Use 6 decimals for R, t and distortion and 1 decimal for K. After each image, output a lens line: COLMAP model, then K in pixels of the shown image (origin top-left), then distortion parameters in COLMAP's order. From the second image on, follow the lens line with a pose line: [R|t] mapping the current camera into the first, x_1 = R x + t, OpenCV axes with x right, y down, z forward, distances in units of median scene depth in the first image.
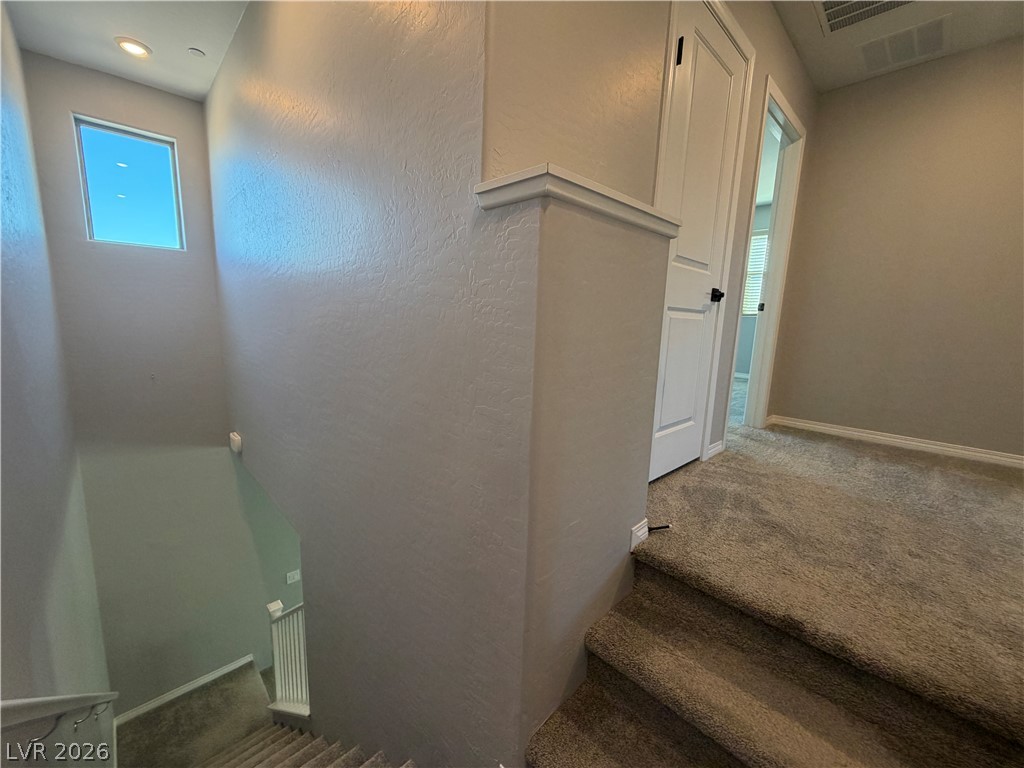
lens RADIAL K [[410.1, 0, 511.8], [0, 410.1, 381.6], [0, 0, 1]] dist [-0.000073, 0.000545]
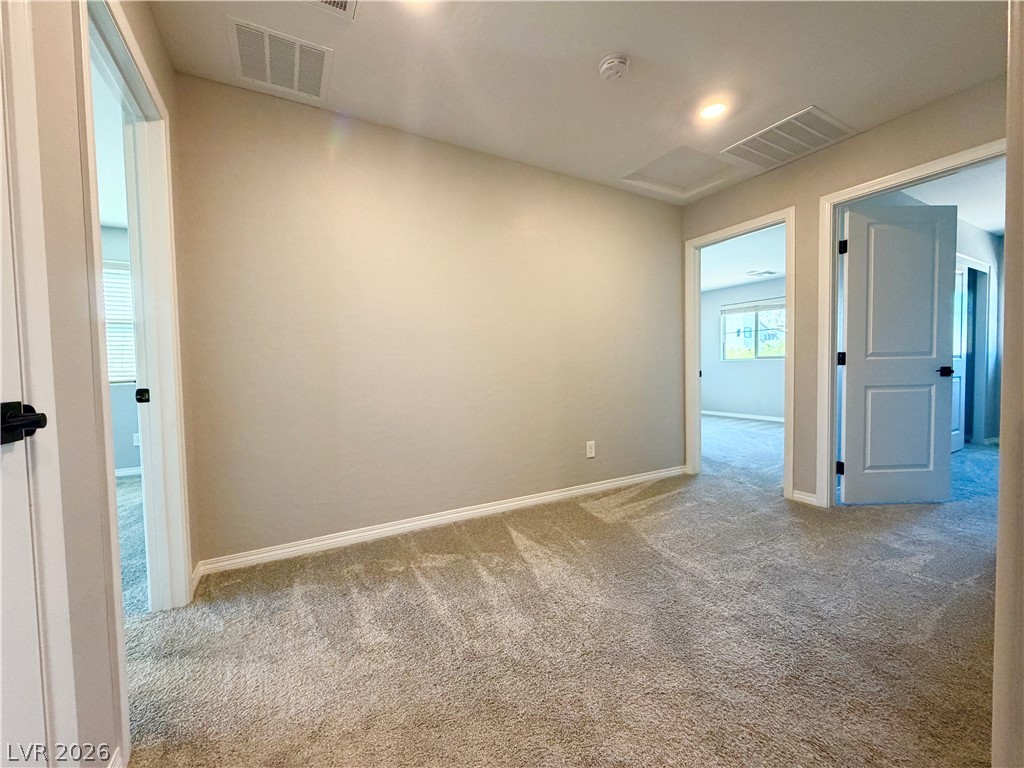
lens RADIAL K [[410.1, 0, 505.7], [0, 410.1, 383.5], [0, 0, 1]] dist [-0.000073, 0.000545]
pose [[0.263754, -0.080558, 0.961220, 0.253890], [0.185518, 0.982139, 0.031406, -0.152965], [-0.946582, 0.170041, 0.273988, 0.469629]]
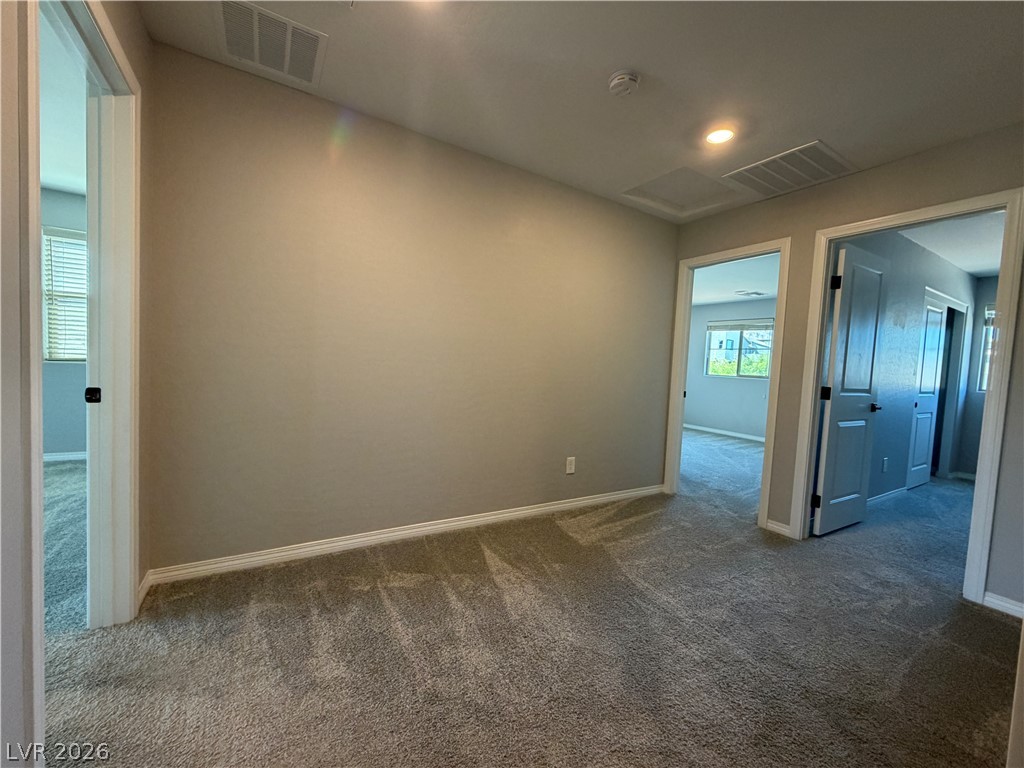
lens RADIAL K [[410.1, 0, 505.8], [0, 410.1, 382.6], [0, 0, 1]] dist [-0.000073, 0.000545]
pose [[0.229865, -0.075384, 0.970299, 0.286959], [0.115926, 0.992018, 0.049608, -0.199652], [-0.966294, 0.101079, 0.236769, 0.472492]]
